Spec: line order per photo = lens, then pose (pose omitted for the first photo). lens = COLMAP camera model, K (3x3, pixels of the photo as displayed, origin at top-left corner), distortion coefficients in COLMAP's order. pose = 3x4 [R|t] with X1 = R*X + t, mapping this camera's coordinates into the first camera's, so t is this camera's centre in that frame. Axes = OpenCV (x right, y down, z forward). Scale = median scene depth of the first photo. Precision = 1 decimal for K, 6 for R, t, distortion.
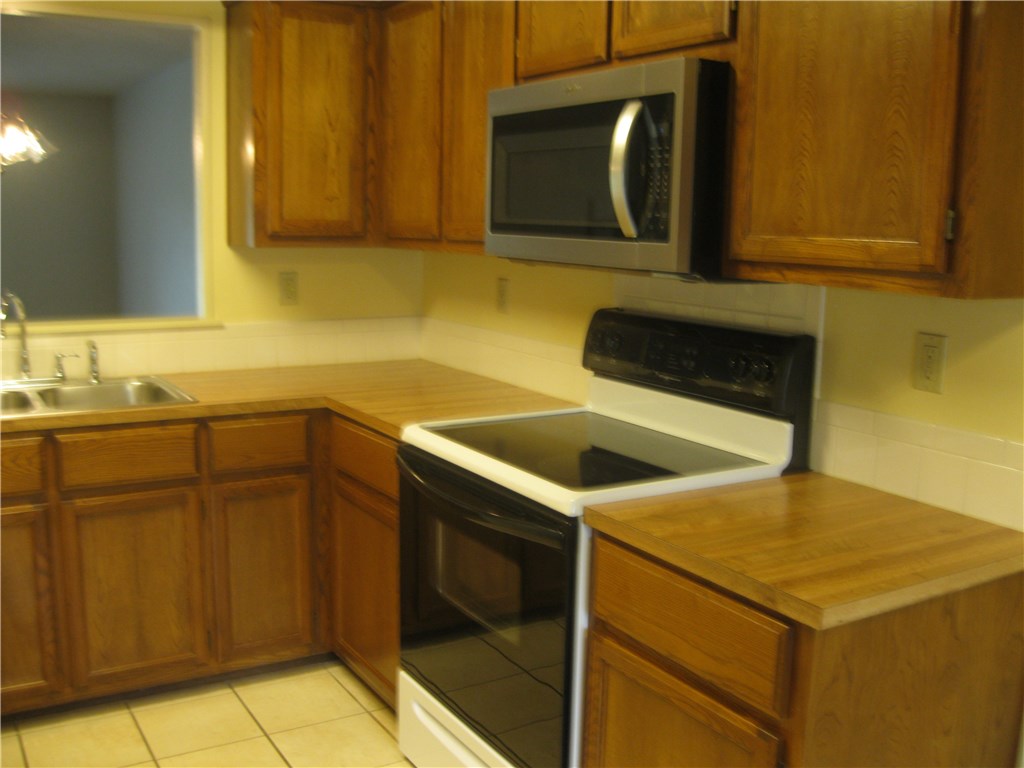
lens RADIAL K [[1049.7, 0, 515.4], [0, 1049.7, 391.1], [0, 0, 1]] dist [-0.109428, 0.000000]
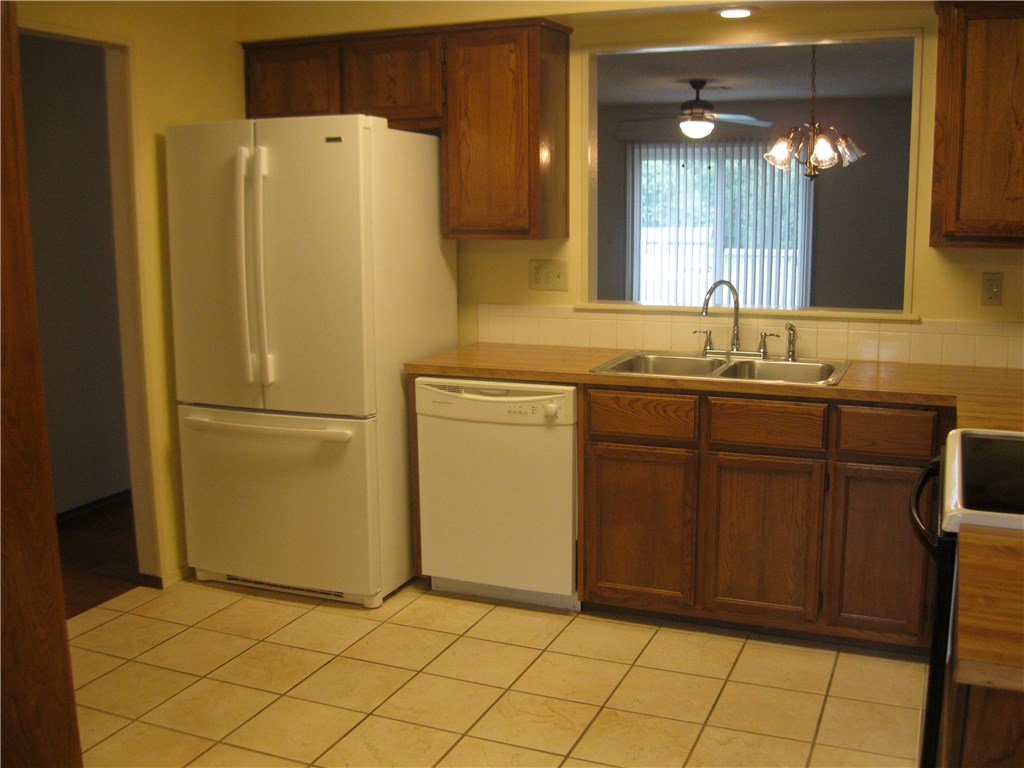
lens RADIAL K [[1049.7, 0, 517.5], [0, 1049.7, 377.9], [0, 0, 1]] dist [-0.109428, 0.000000]
pose [[0.578568, 0.109420, -0.808261, 0.390100], [-0.113637, 0.992109, 0.052965, -0.017526], [0.807679, 0.061205, 0.586437, 0.080602]]
